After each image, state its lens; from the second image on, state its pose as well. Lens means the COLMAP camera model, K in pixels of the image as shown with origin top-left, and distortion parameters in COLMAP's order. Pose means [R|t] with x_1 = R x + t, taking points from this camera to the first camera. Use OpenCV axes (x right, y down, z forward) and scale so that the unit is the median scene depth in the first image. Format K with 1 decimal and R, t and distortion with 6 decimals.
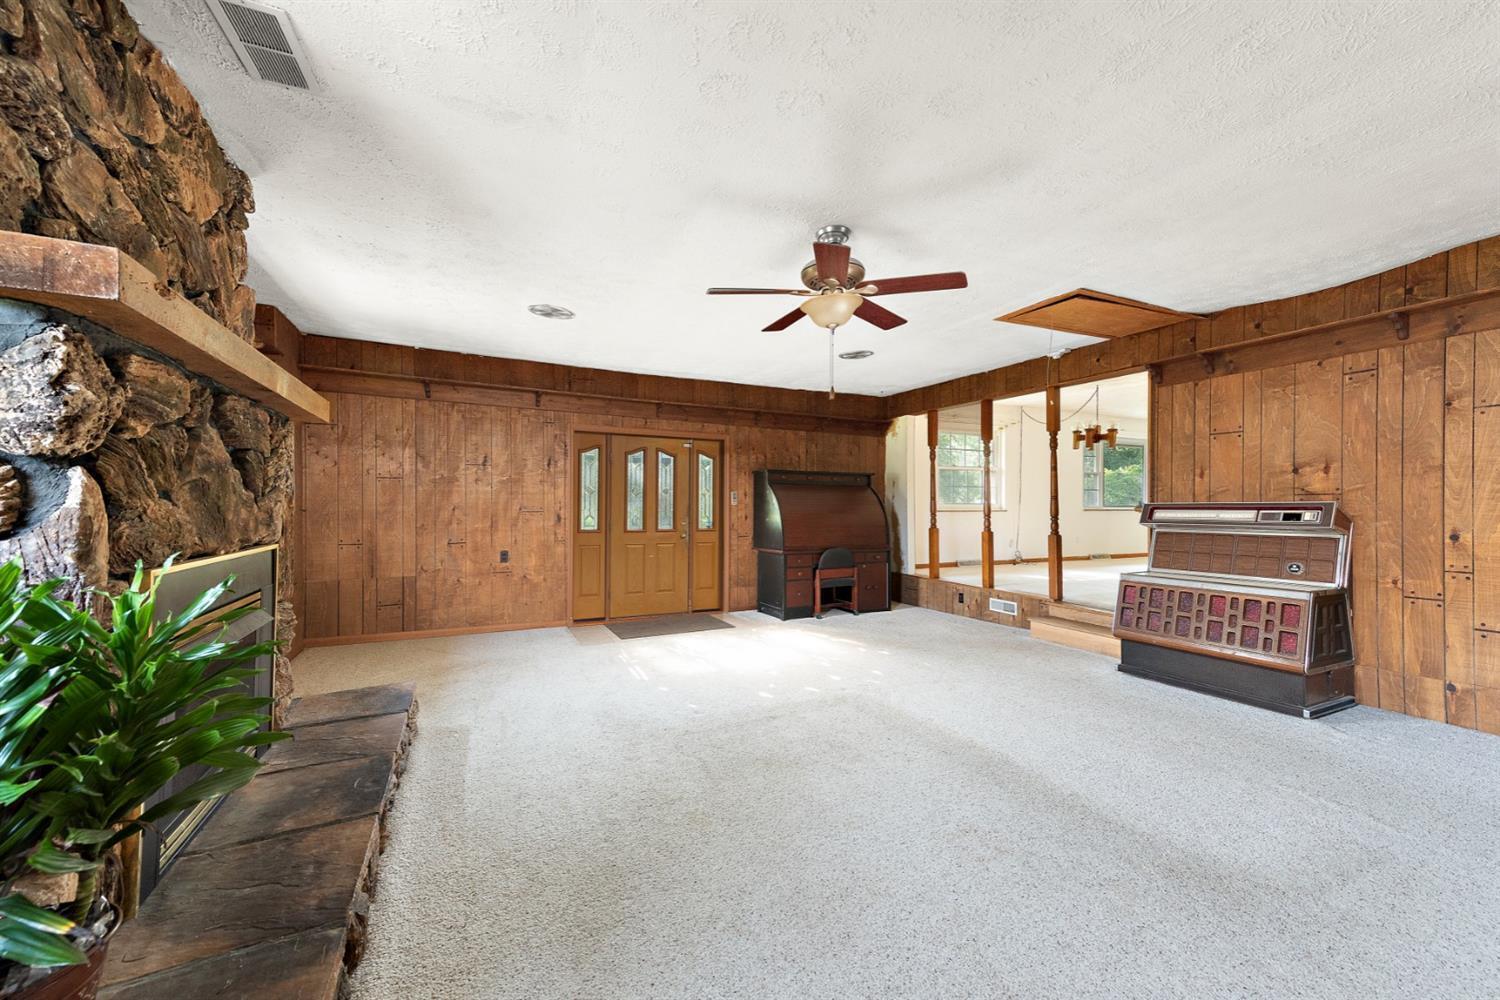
lens RADIAL K [[581.4, 0, 745.3], [0, 581.4, 500.9], [0, 0, 1]] dist [0.009118, -0.000693]
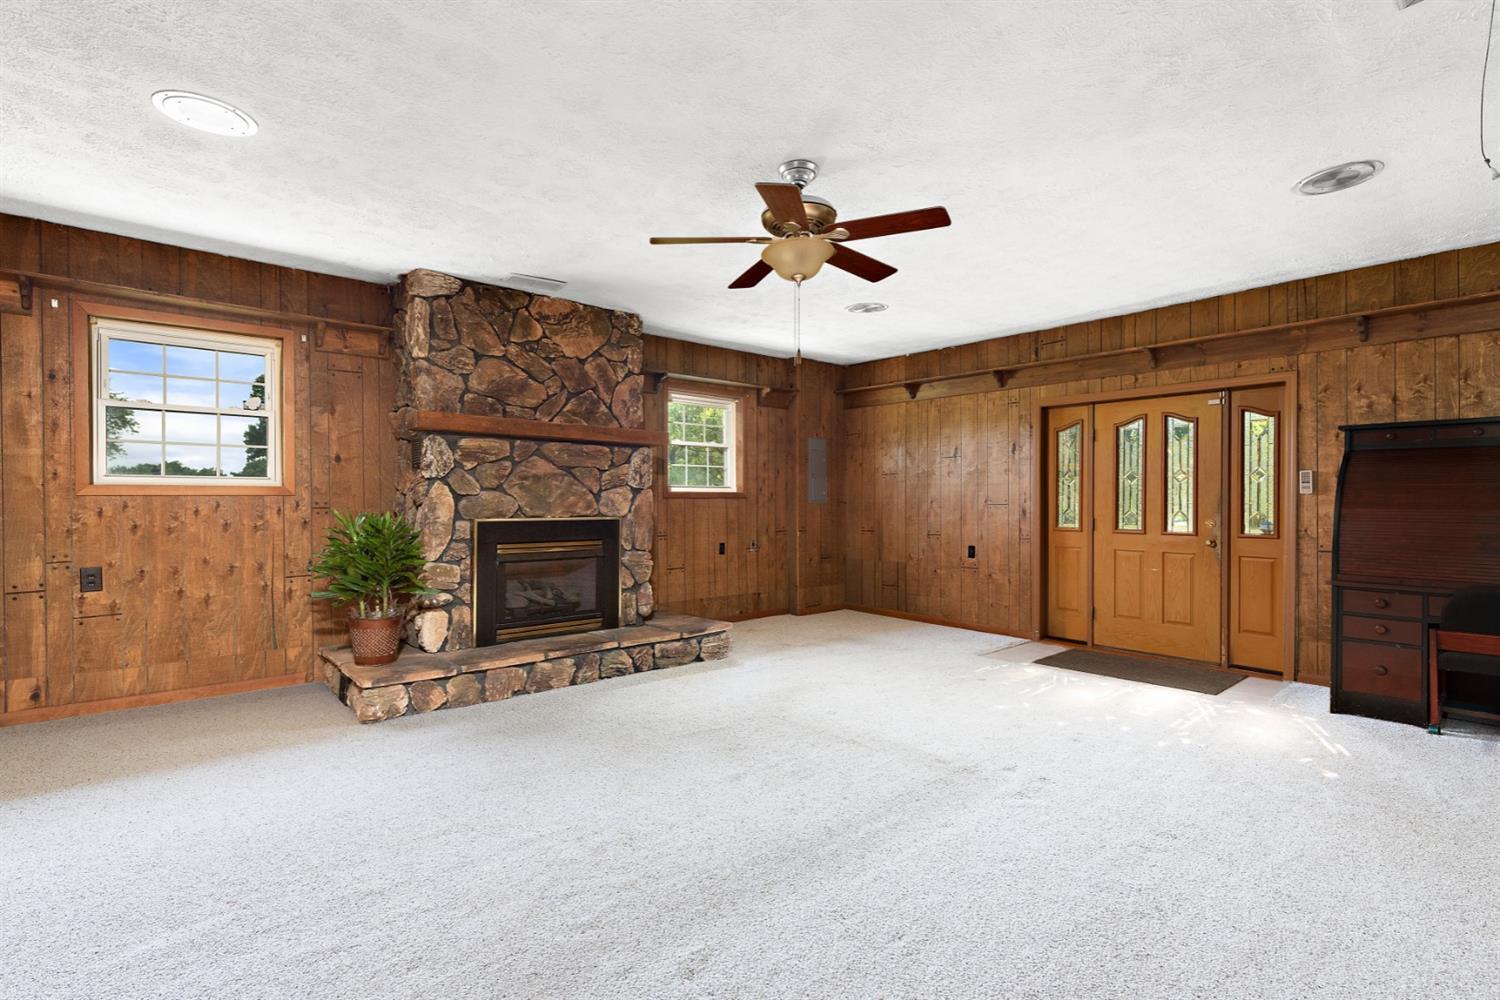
lens RADIAL K [[692.1, 0, 745.4], [0, 692.1, 500.0], [0, 0, 1]] dist [0.016151, -0.000176]
pose [[0.258944, -0.006474, -0.965871, 0.589337], [0.006904, 0.999964, -0.004852, 0.014620], [0.965868, -0.005412, 0.258979, 0.353455]]
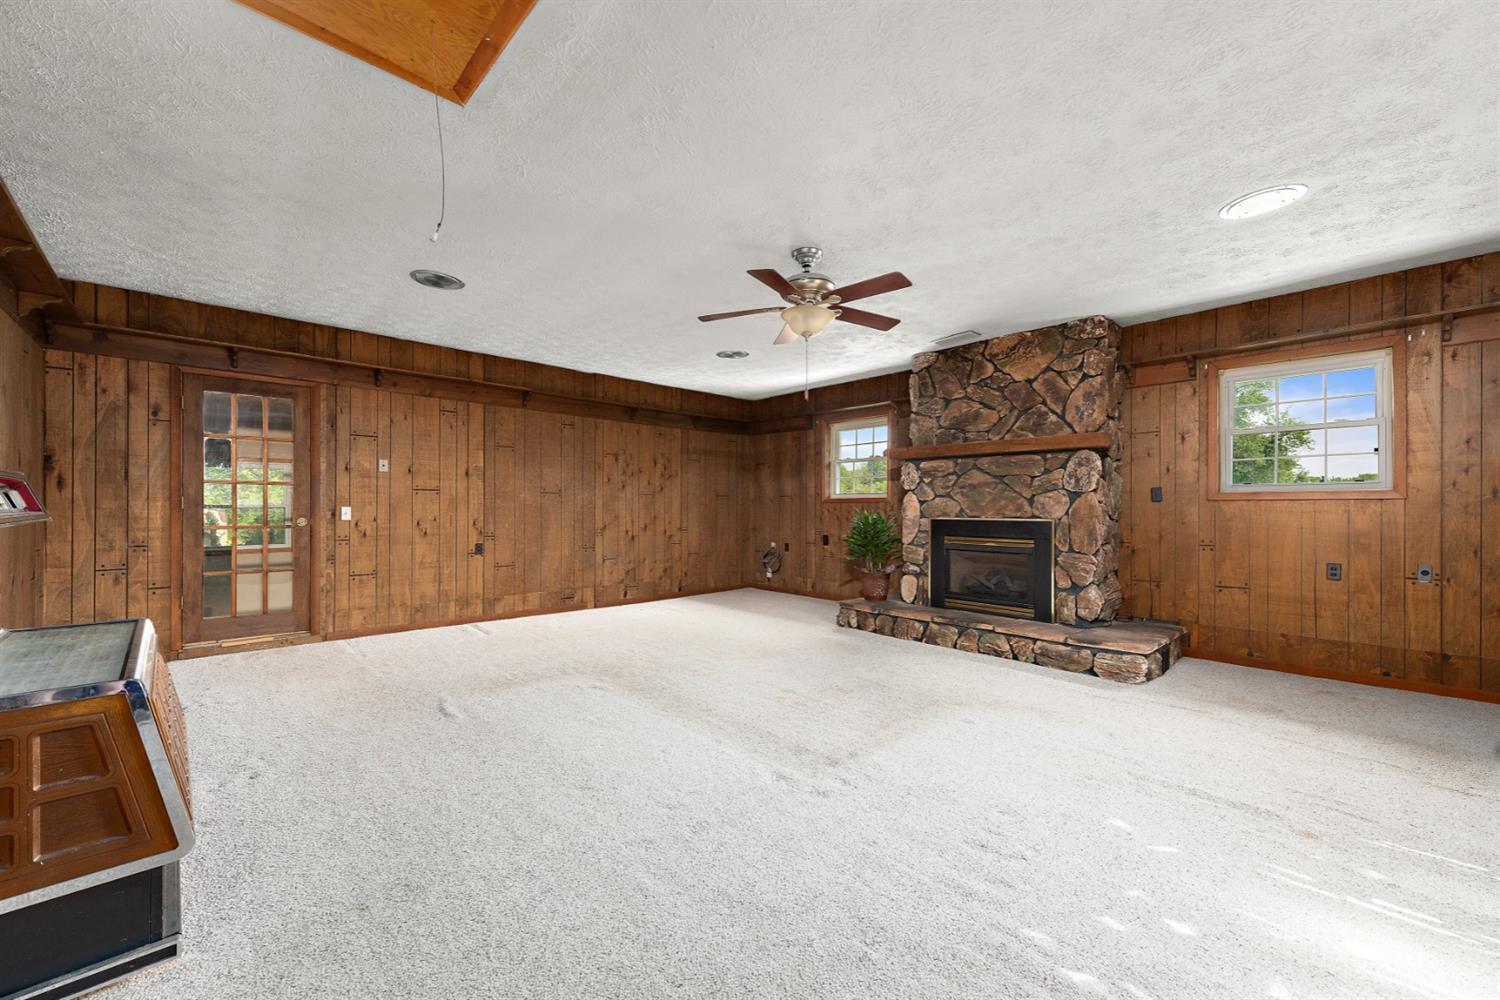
lens RADIAL K [[581.4, 0, 745.9], [0, 581.4, 508.7], [0, 0, 1]] dist [0.009118, -0.000693]
pose [[-0.957050, -0.006127, -0.289860, 0.312898], [-0.004599, 0.999972, -0.005952, 0.023257], [0.289888, -0.004363, -0.957051, 1.087180]]
